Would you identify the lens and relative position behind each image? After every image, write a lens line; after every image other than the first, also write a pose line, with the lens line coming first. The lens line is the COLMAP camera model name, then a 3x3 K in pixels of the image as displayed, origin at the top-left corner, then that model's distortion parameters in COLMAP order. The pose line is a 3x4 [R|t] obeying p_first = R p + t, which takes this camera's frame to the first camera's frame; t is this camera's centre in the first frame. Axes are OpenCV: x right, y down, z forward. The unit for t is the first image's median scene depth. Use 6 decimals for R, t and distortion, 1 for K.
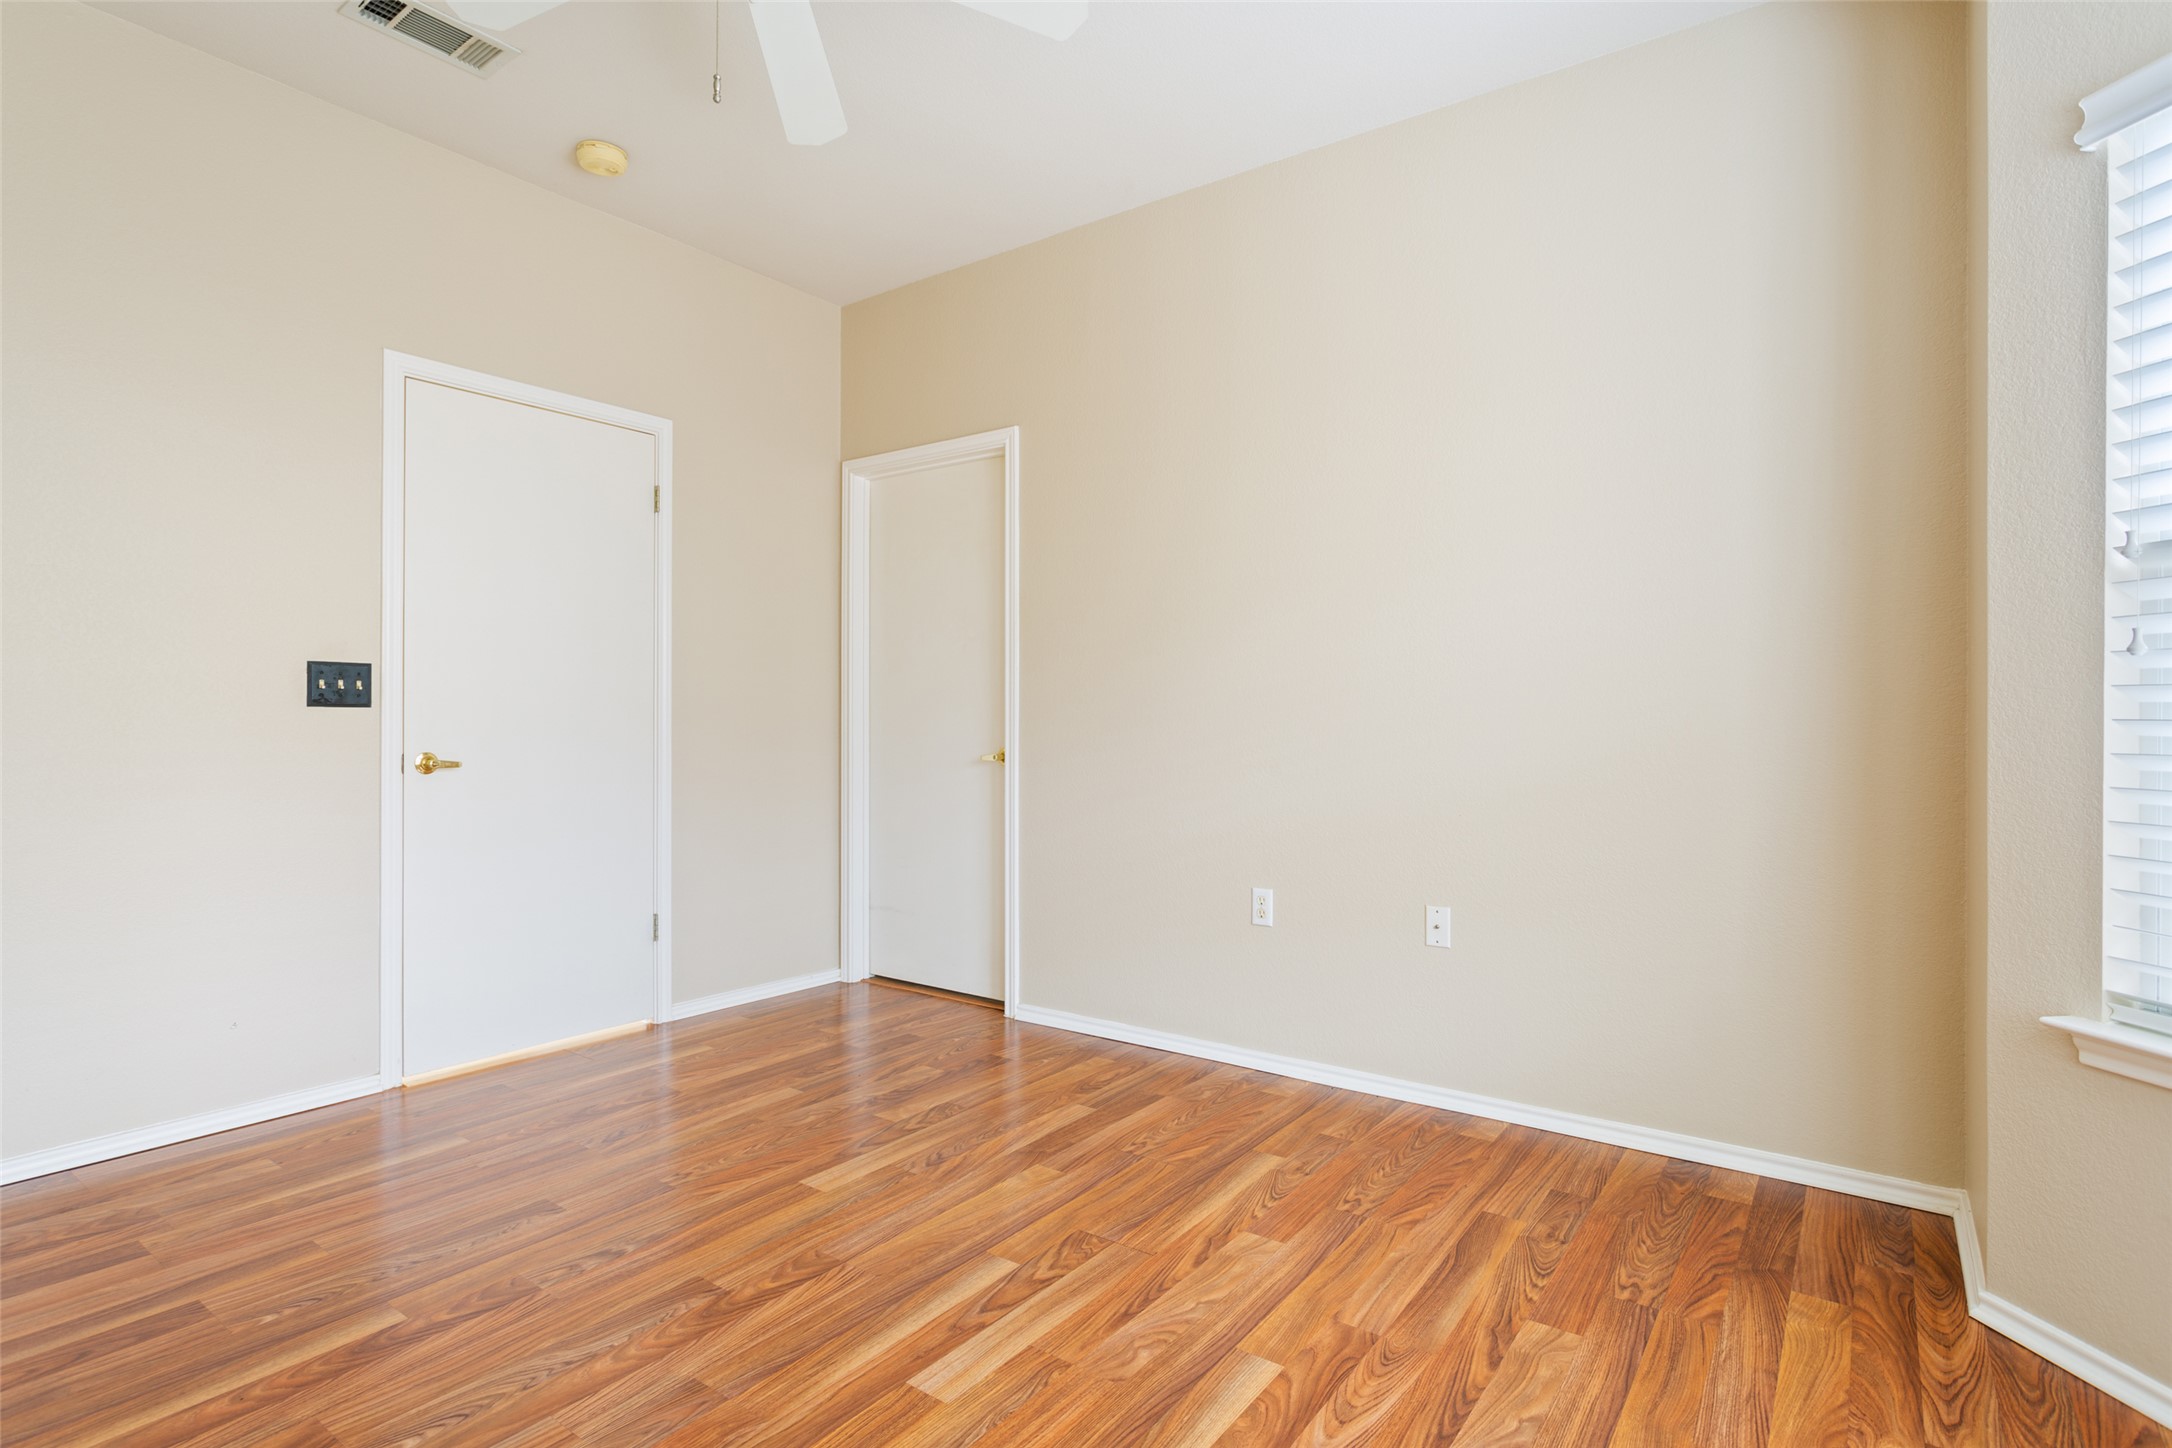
lens RADIAL K [[1083.7, 0, 1076.9], [0, 1083.7, 718.1], [0, 0, 1]] dist [-0.016850, 0.007348]
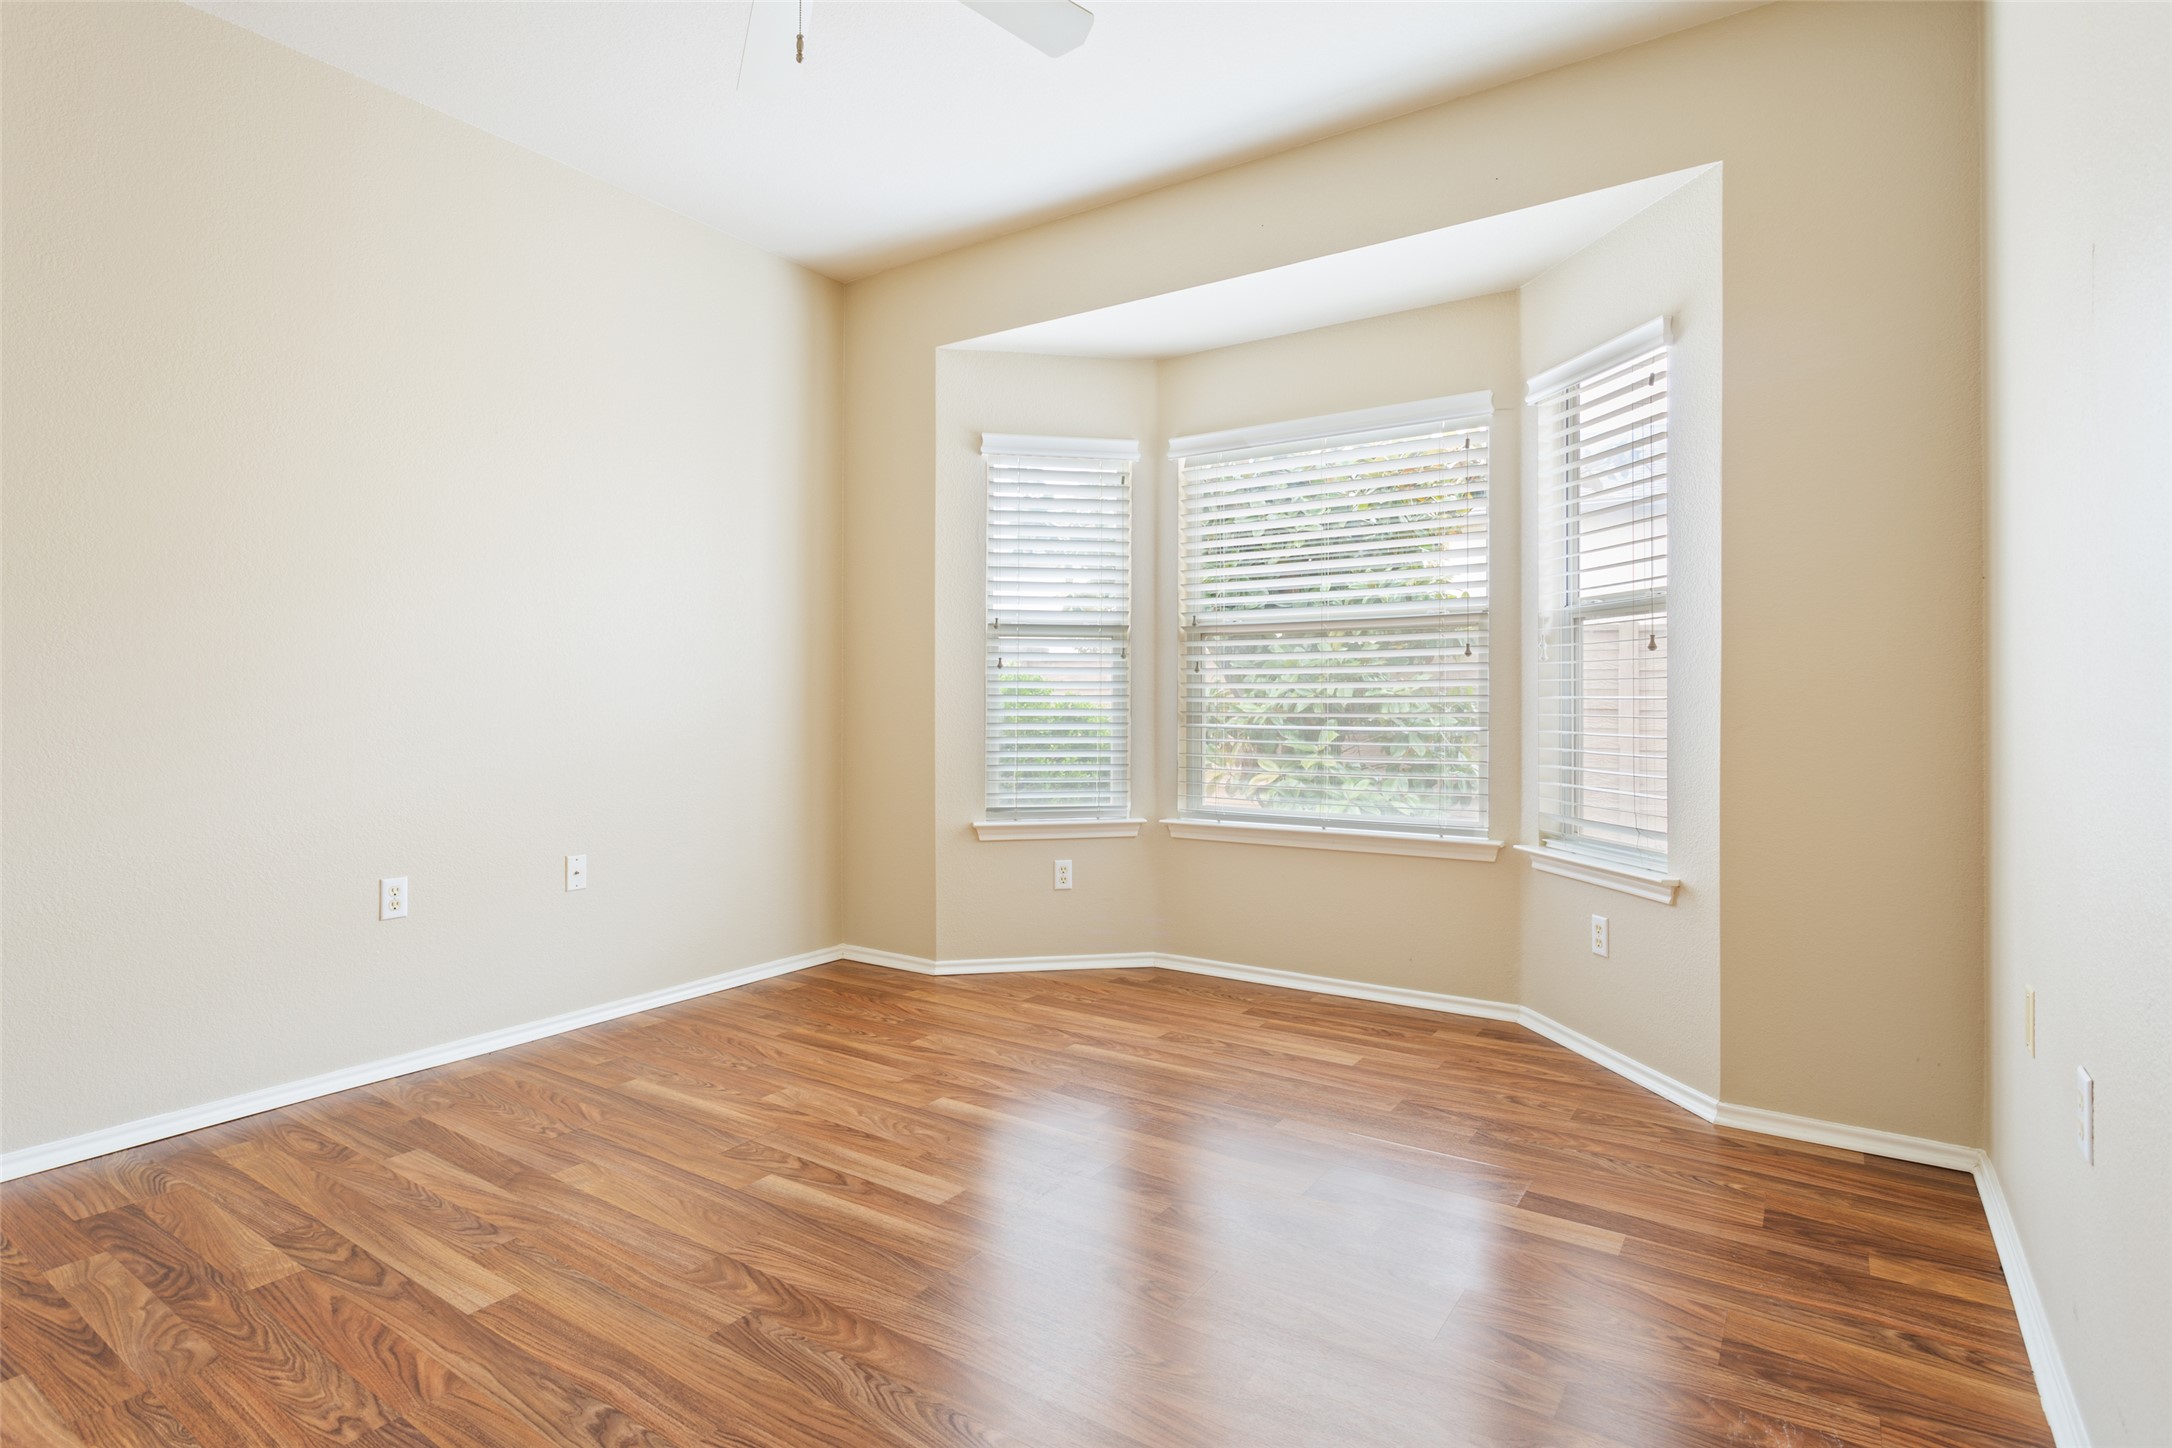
lens RADIAL K [[1083.7, 0, 1089.4], [0, 1083.7, 707.1], [0, 0, 1]] dist [-0.016850, 0.007348]
pose [[-0.045047, -0.010058, 0.998934, -0.933036], [-0.006138, 0.999933, 0.009792, 0.001969], [-0.998966, -0.005691, -0.045105, 0.562206]]
